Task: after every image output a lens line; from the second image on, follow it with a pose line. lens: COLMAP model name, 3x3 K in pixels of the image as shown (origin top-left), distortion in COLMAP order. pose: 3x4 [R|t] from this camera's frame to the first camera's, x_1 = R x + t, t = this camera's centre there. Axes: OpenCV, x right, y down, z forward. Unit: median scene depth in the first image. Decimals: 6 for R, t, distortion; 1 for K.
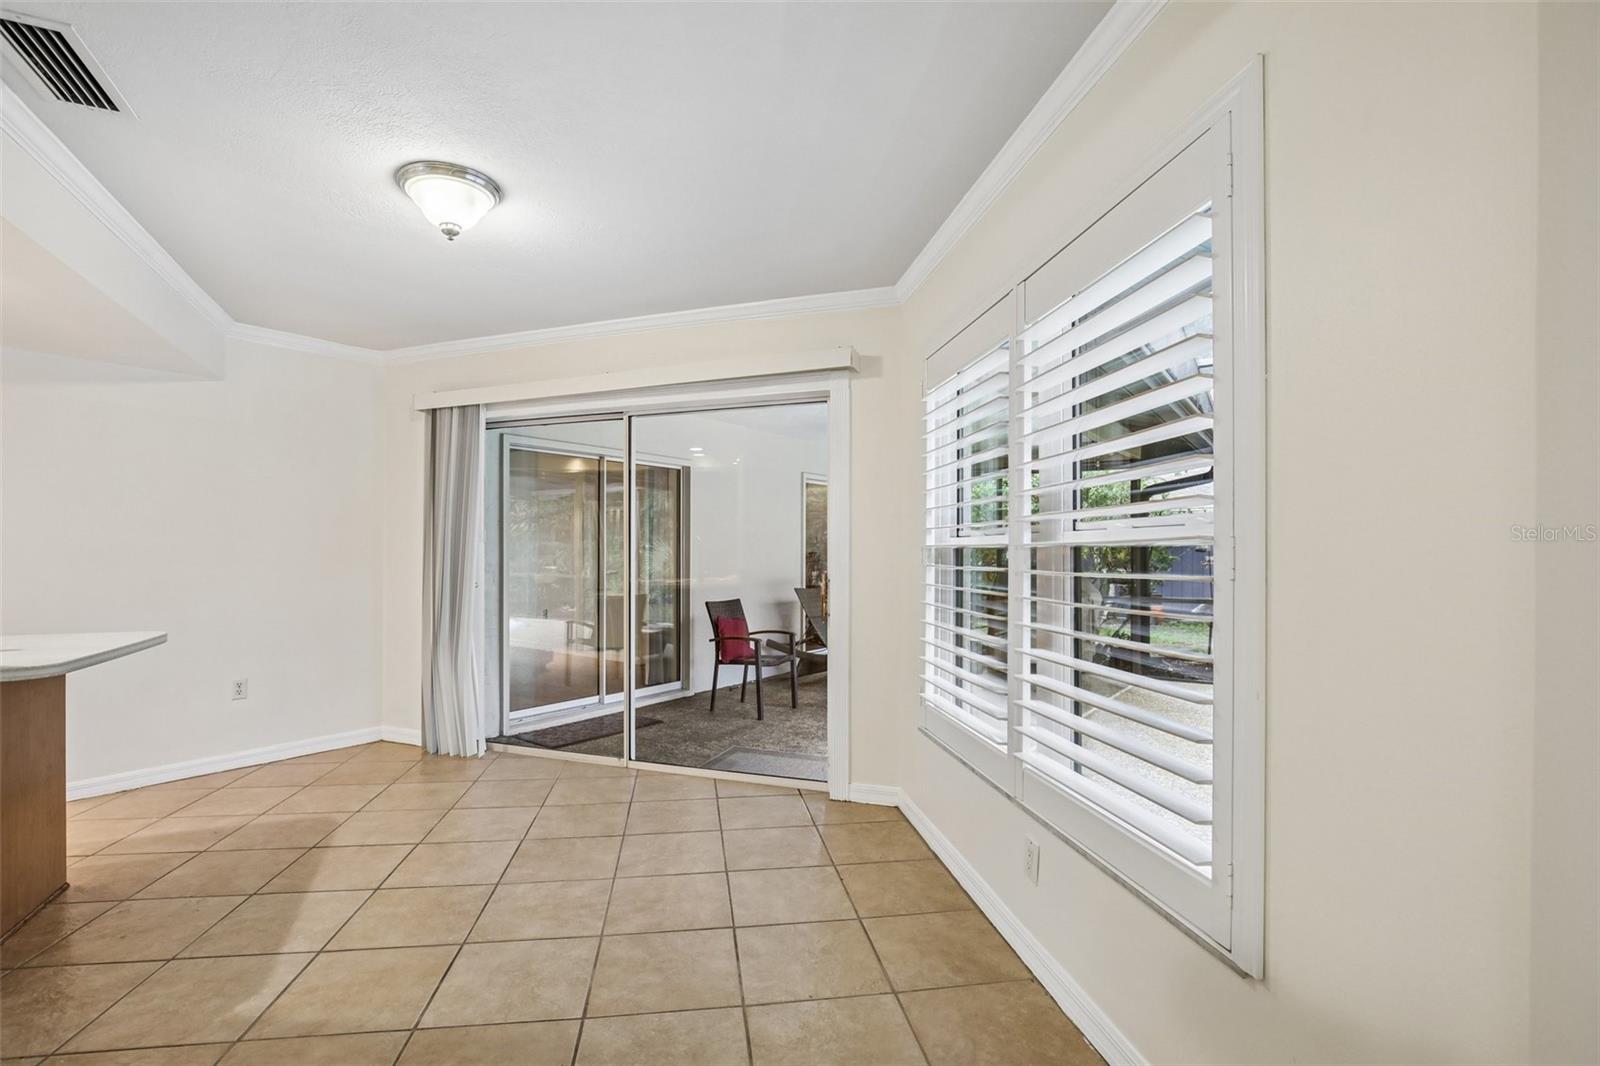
lens RADIAL K [[734.5, 0, 787.2], [0, 734.5, 539.8], [0, 0, 1]] dist [-0.031384, 0.004211]
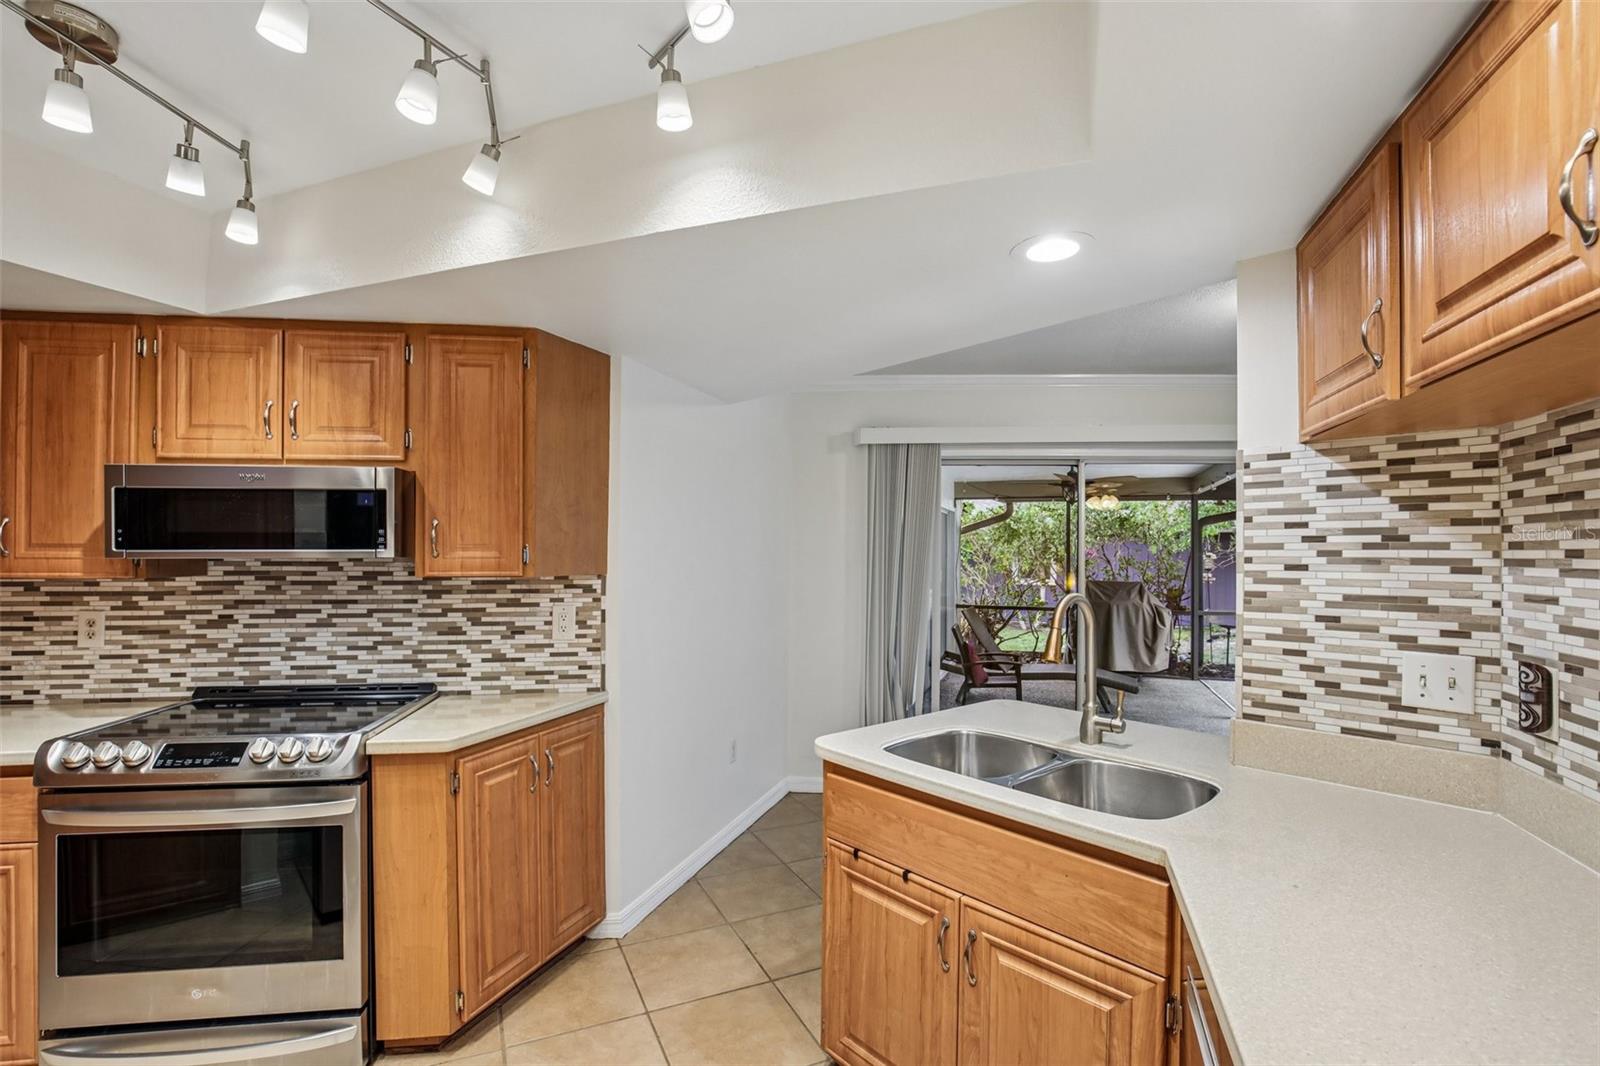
lens RADIAL K [[734.5, 0, 795.1], [0, 734.5, 546.3], [0, 0, 1]] dist [-0.031384, 0.004211]
pose [[0.958800, 0.011366, 0.283854, -1.636870], [-0.011698, 0.999931, -0.000525, -0.078122], [-0.283841, -0.002817, 0.958867, 0.186847]]
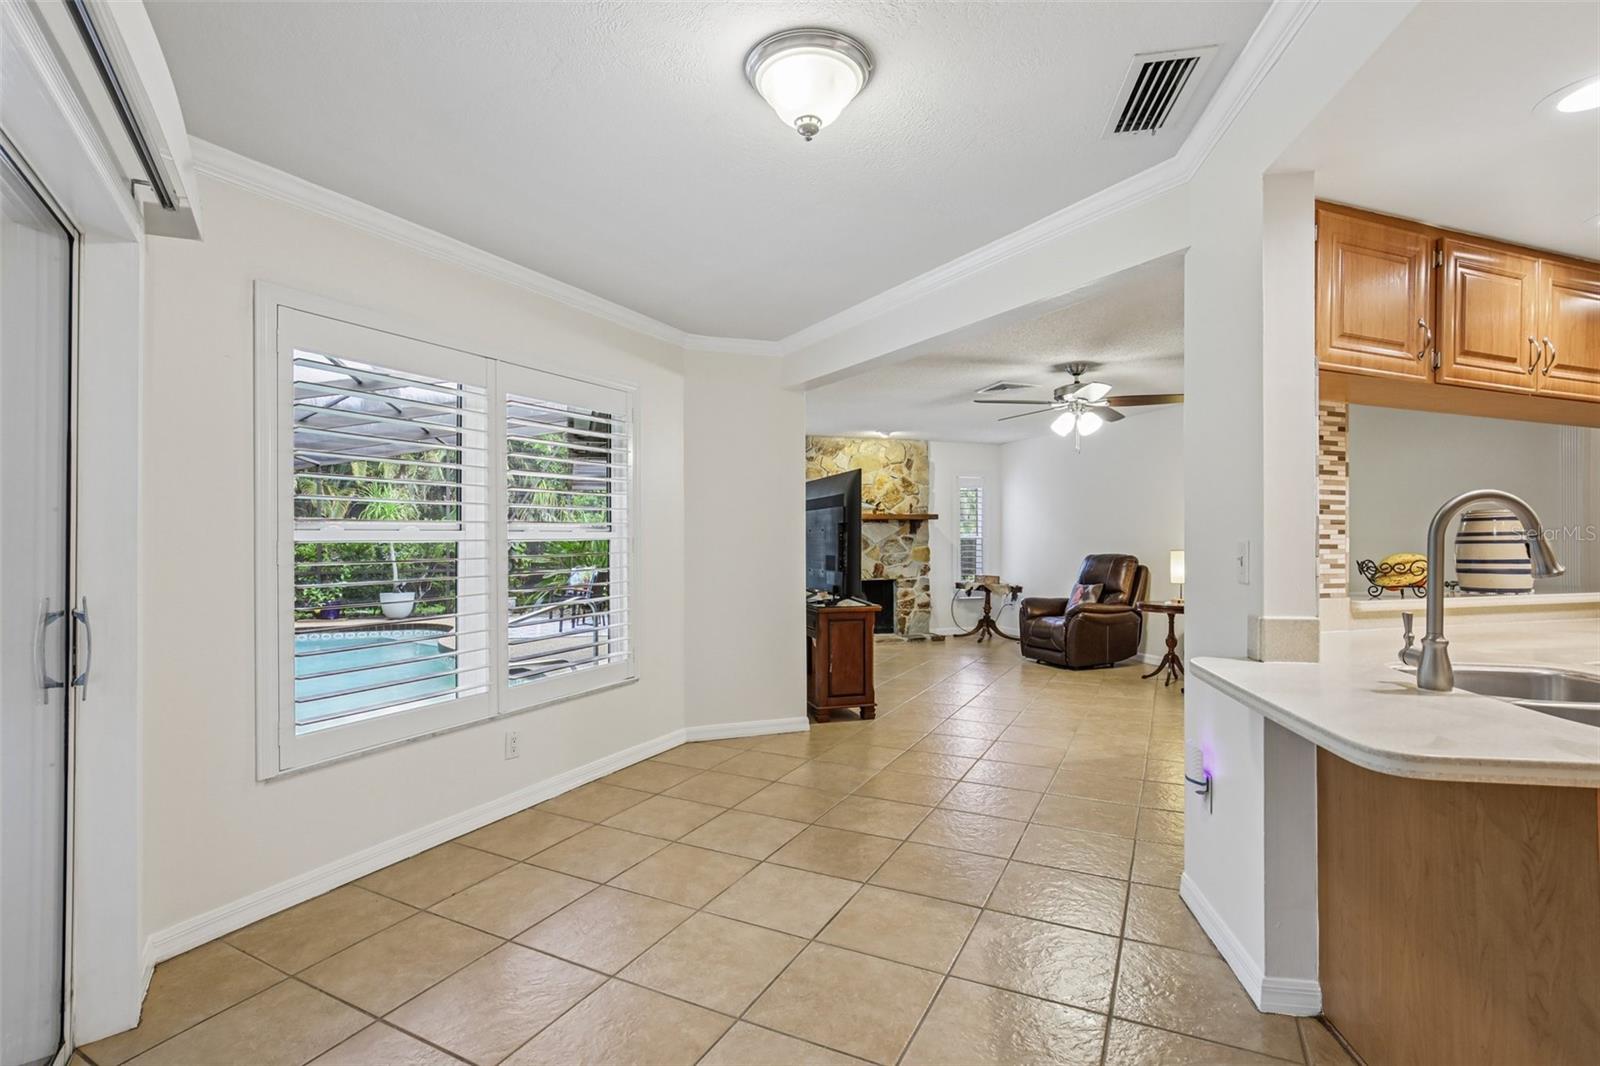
lens RADIAL K [[734.5, 0, 793.8], [0, 734.5, 545.4], [0, 0, 1]] dist [-0.031384, 0.004211]
pose [[-0.808587, 0.001938, 0.588373, -0.975064], [0.000406, 0.999996, -0.002734, 0.020216], [-0.588376, -0.001972, -0.808585, 1.751670]]
